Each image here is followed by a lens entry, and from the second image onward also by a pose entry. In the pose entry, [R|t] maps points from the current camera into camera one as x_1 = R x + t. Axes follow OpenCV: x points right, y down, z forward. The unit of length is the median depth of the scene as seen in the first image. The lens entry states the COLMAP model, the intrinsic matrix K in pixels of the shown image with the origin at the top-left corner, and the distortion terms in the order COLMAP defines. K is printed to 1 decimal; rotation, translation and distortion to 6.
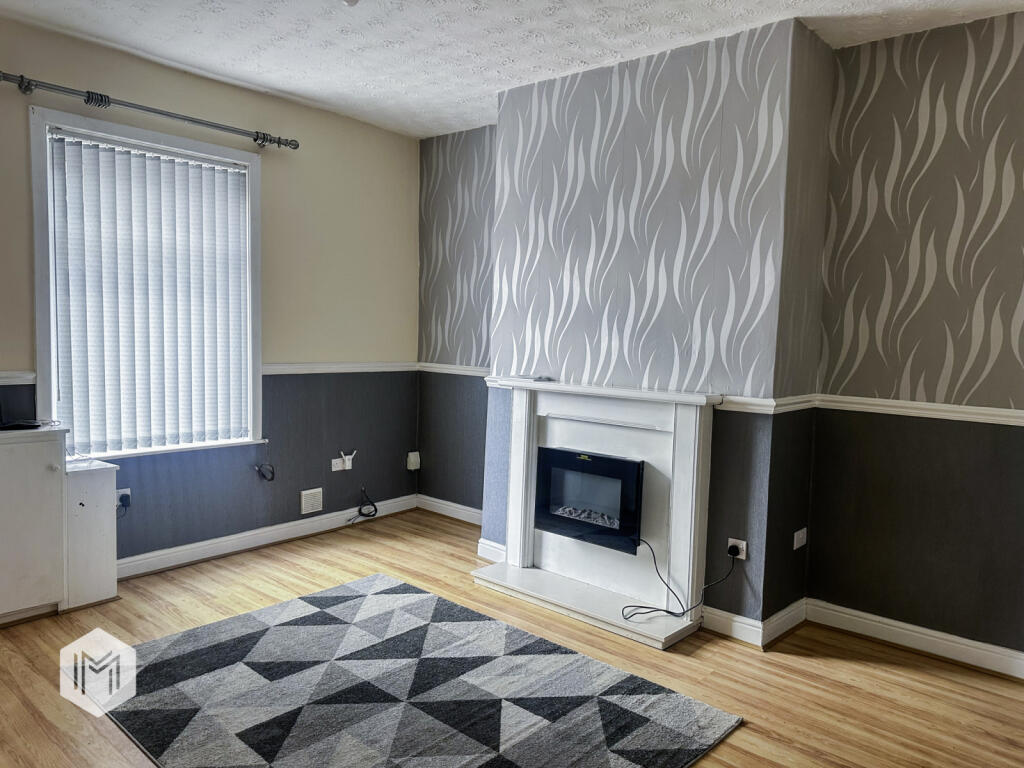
lens RADIAL K [[723.9, 0, 511.0], [0, 723.9, 381.3], [0, 0, 1]] dist [0.057680, -0.028144]
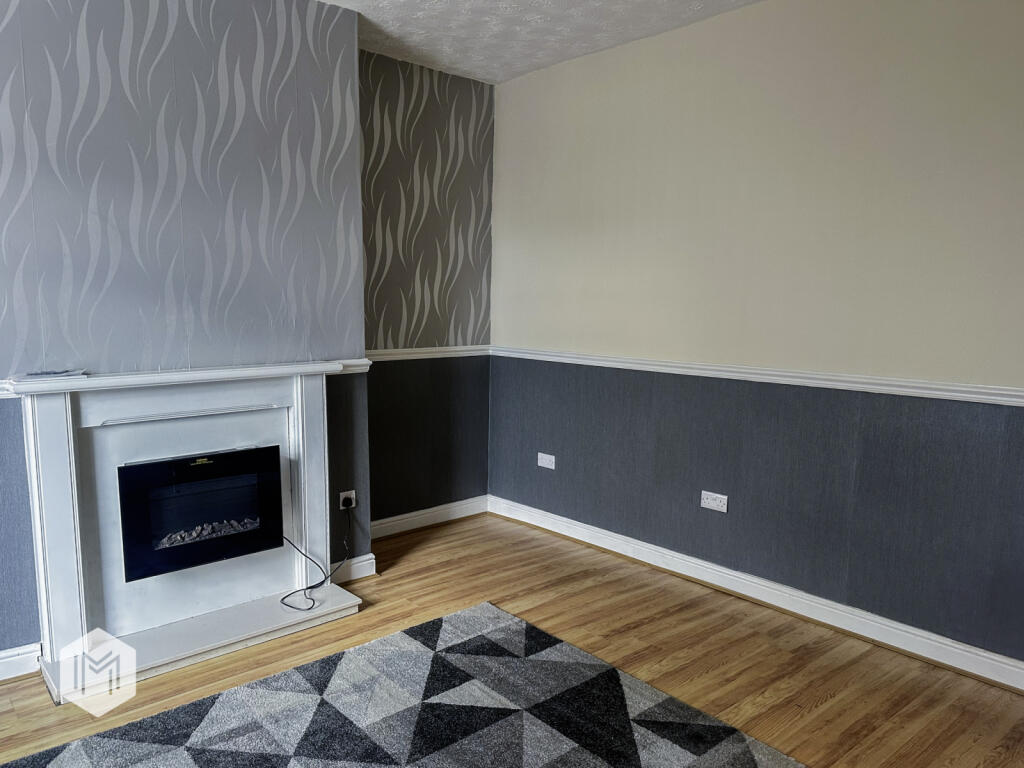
lens RADIAL K [[723.9, 0, 511.4], [0, 723.9, 387.5], [0, 0, 1]] dist [0.057680, -0.028144]
pose [[0.149601, -0.146840, 0.977782, -0.733825], [0.077370, 0.987617, 0.136480, -0.069182], [-0.985715, 0.055233, 0.159110, 0.620936]]
